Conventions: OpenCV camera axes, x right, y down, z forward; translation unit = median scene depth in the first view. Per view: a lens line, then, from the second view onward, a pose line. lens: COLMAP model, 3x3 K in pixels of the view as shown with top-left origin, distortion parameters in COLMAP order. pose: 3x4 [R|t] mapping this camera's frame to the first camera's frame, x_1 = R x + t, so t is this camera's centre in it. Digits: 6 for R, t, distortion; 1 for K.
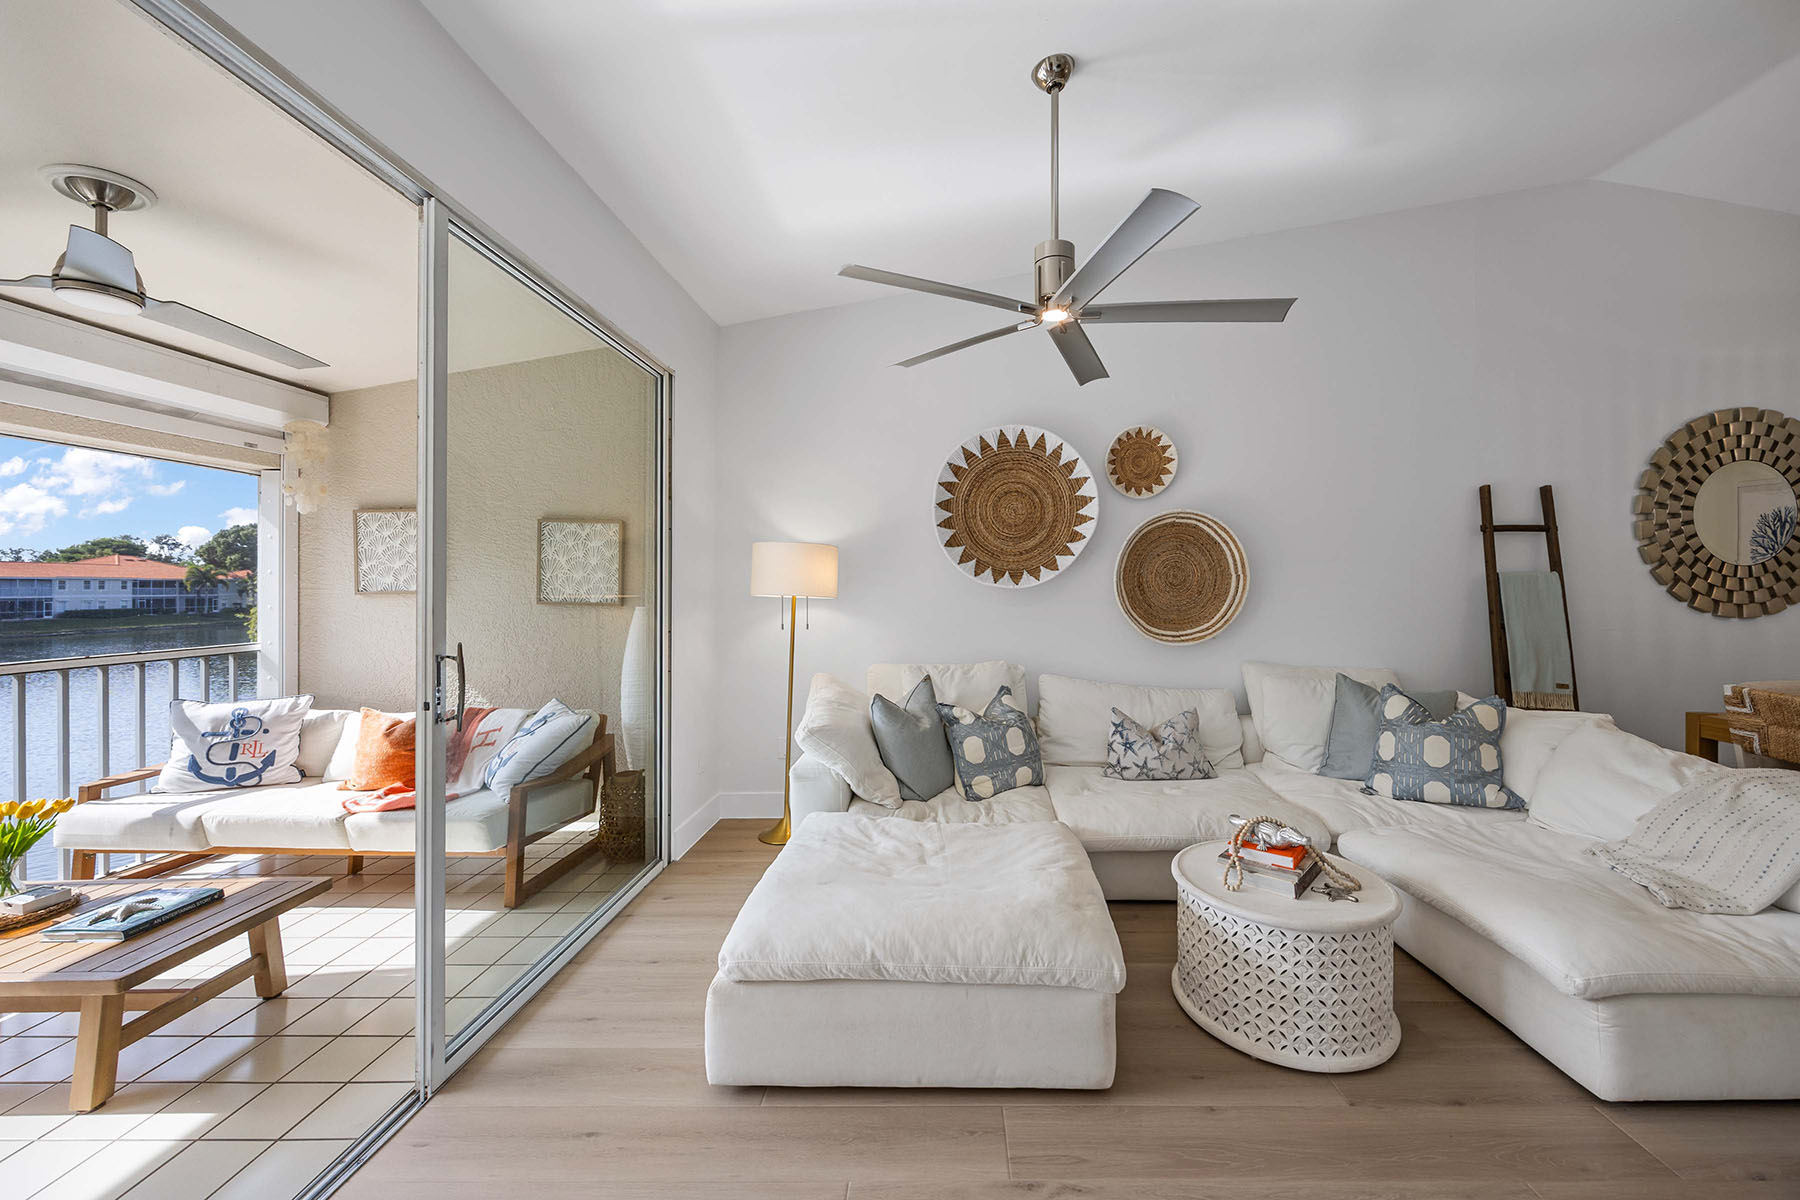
lens RADIAL K [[704.6, 0, 946.0], [0, 704.6, 585.5], [0, 0, 1]] dist [-0.003453, -0.000066]
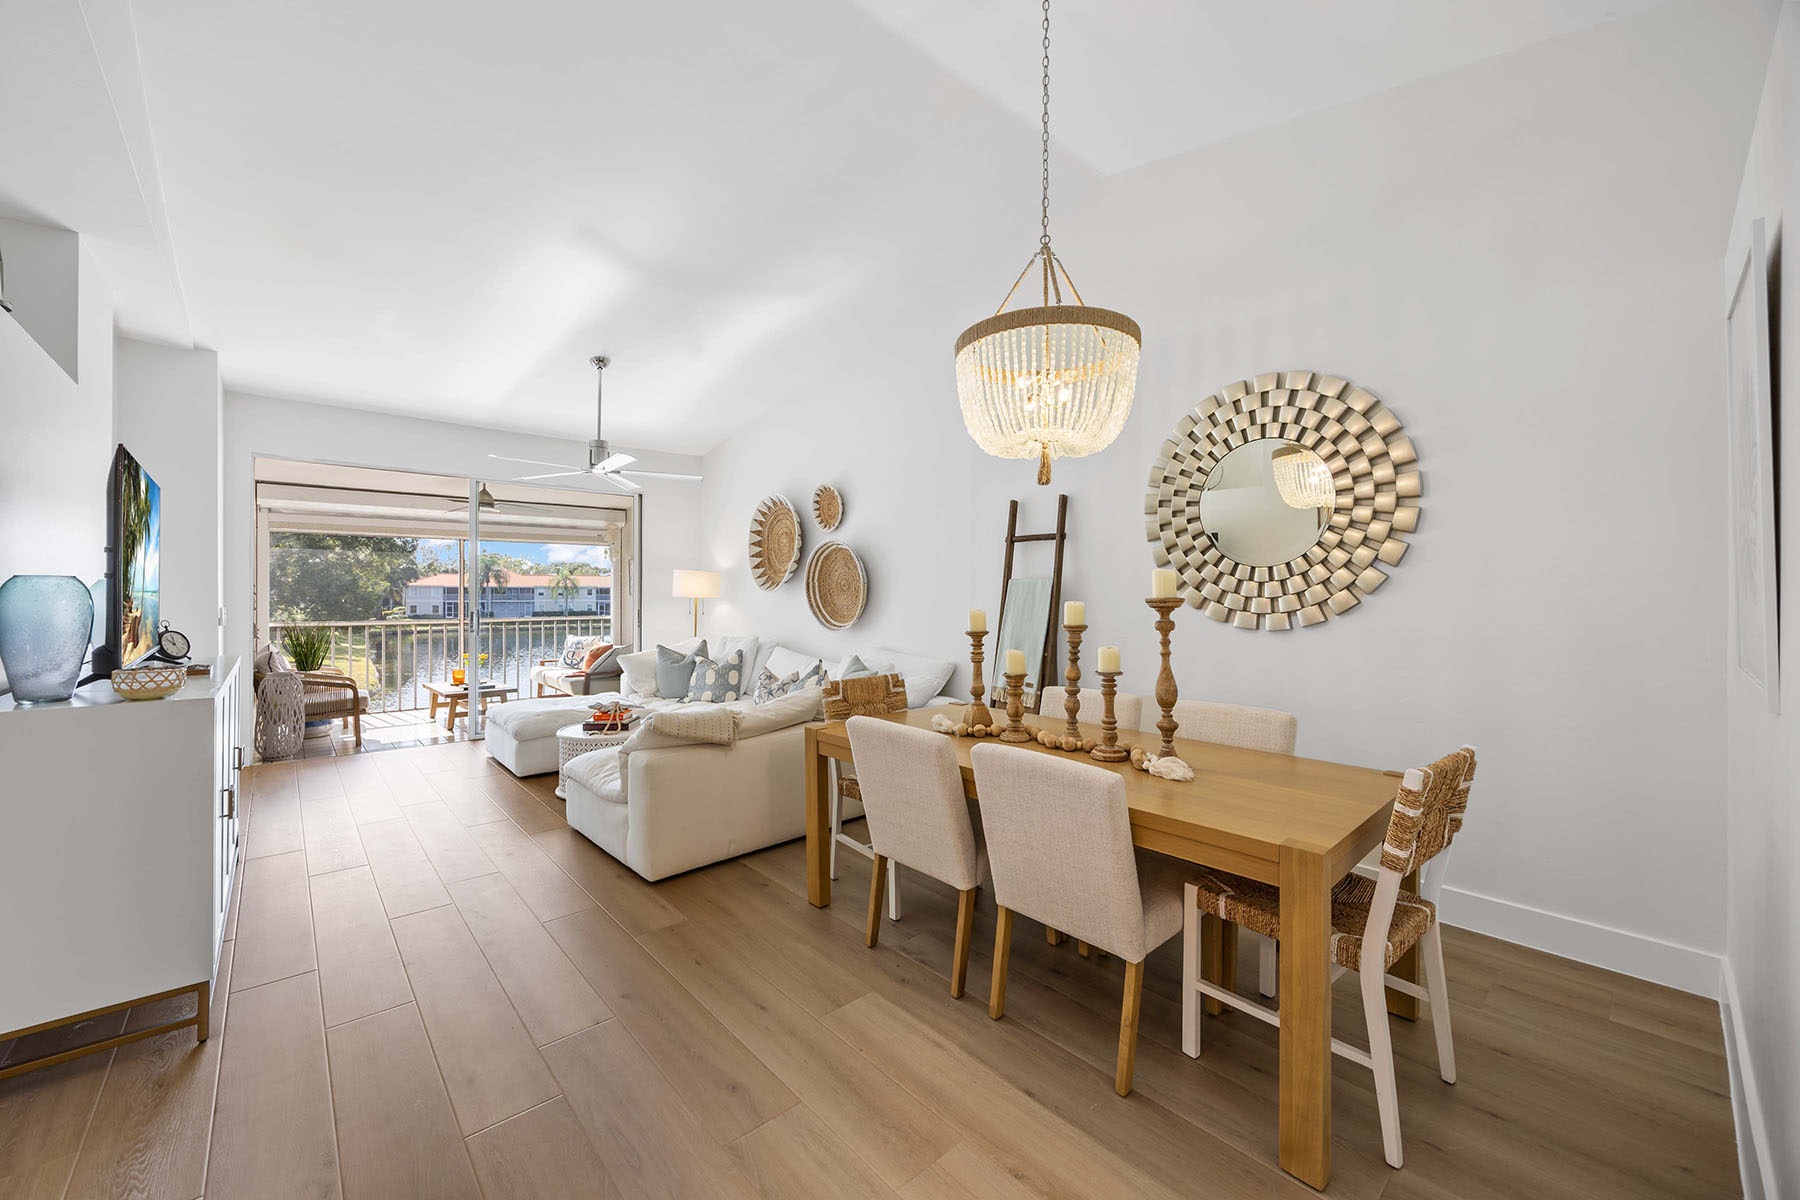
lens RADIAL K [[691.7, 0, 895.5], [0, 691.7, 593.1], [0, 0, 1]] dist [-0.003183, 0.000029]
pose [[0.669324, 0.000858, -0.742970, 1.456519], [-0.000827, 1.000000, 0.000410, 0.002828], [0.742970, 0.000340, 0.669325, 0.135534]]
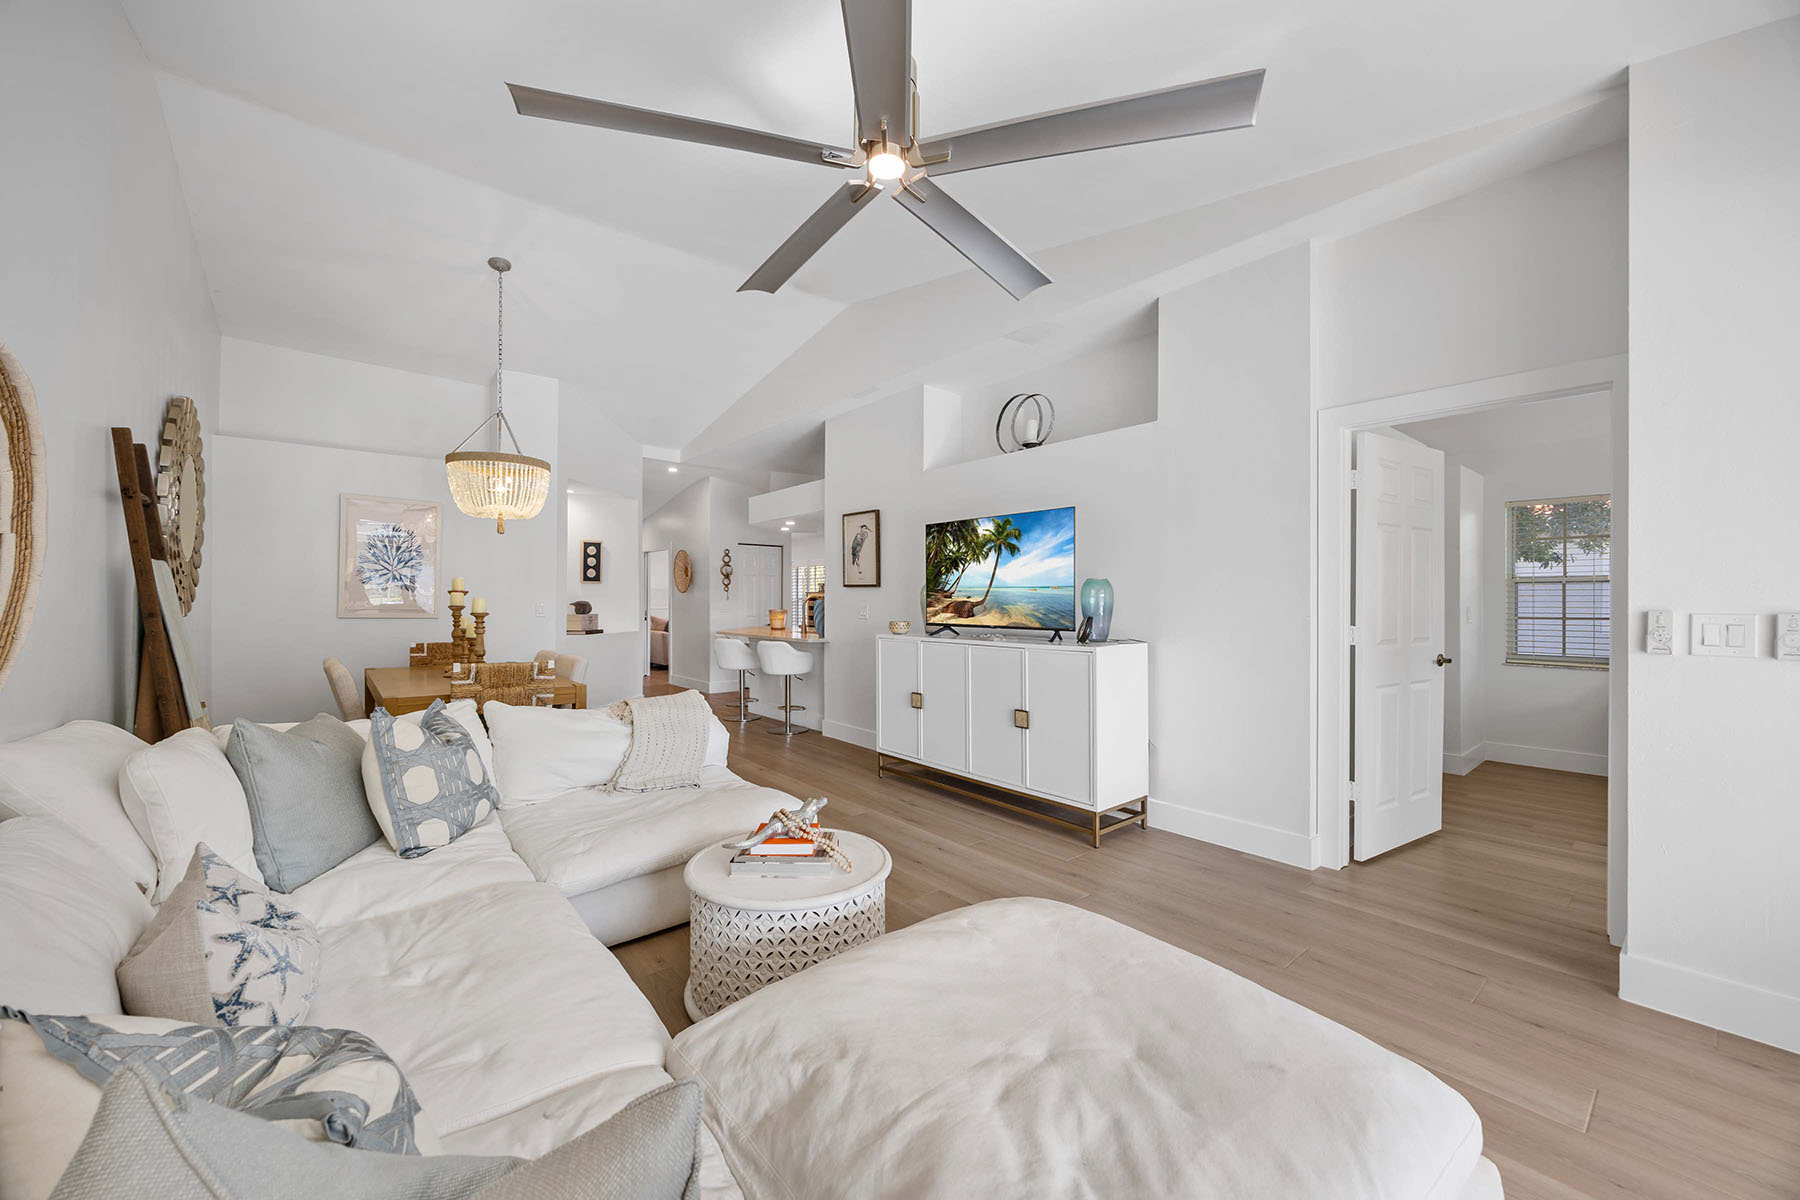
lens RADIAL K [[691.7, 0, 895.5], [0, 691.7, 593.1], [0, 0, 1]] dist [-0.003183, 0.000029]
pose [[-0.627537, 0.006497, 0.778560, -0.218239], [-0.003772, 0.999928, -0.011385, 0.021440], [-0.778578, -0.010082, -0.627467, 0.830387]]
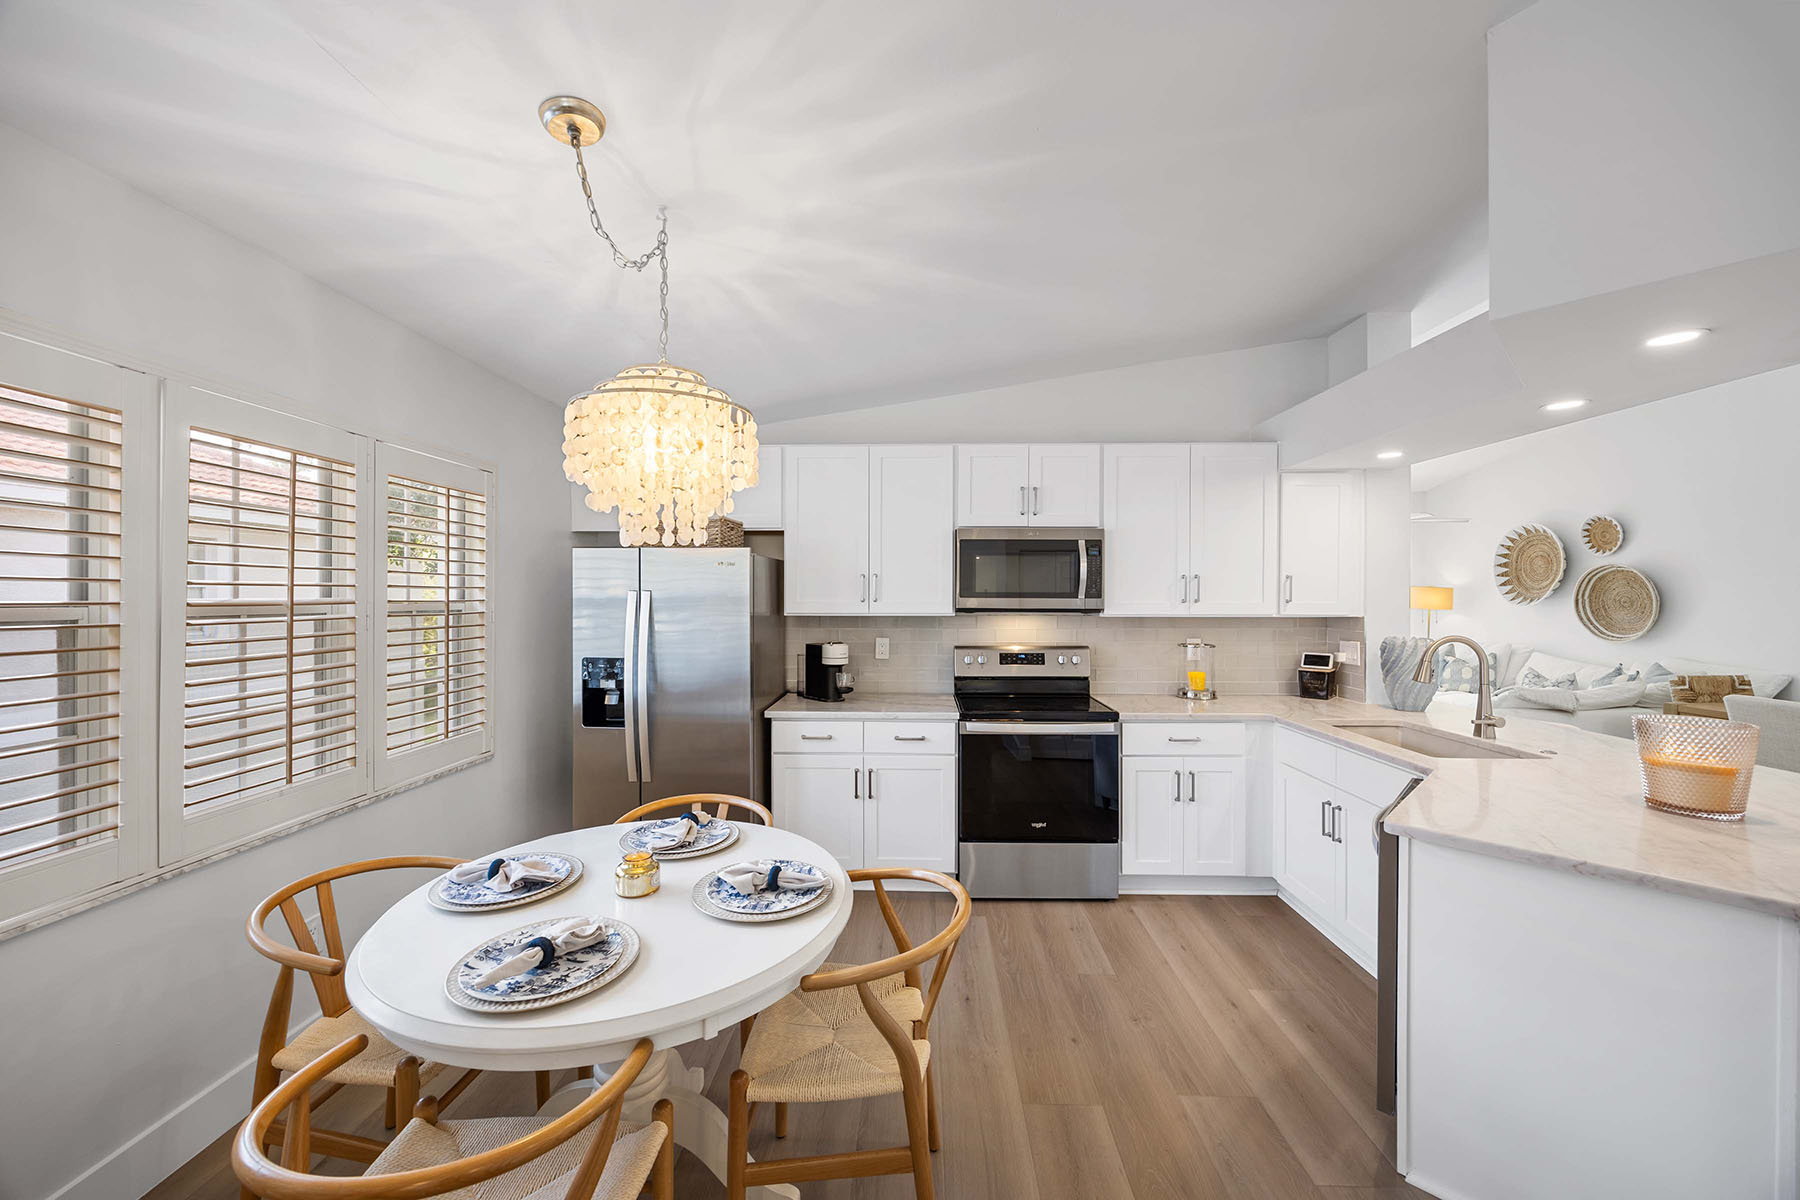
lens RADIAL K [[684.1, 0, 900.0], [0, 684.1, 600.0], [0, 0, 1]] dist [-0.000291, 0.000295]
pose [[-0.030146, 0.008730, -0.999507, 2.002473], [0.000543, 0.999962, 0.008717, -0.032885], [0.999545, -0.000280, -0.030150, -0.660752]]
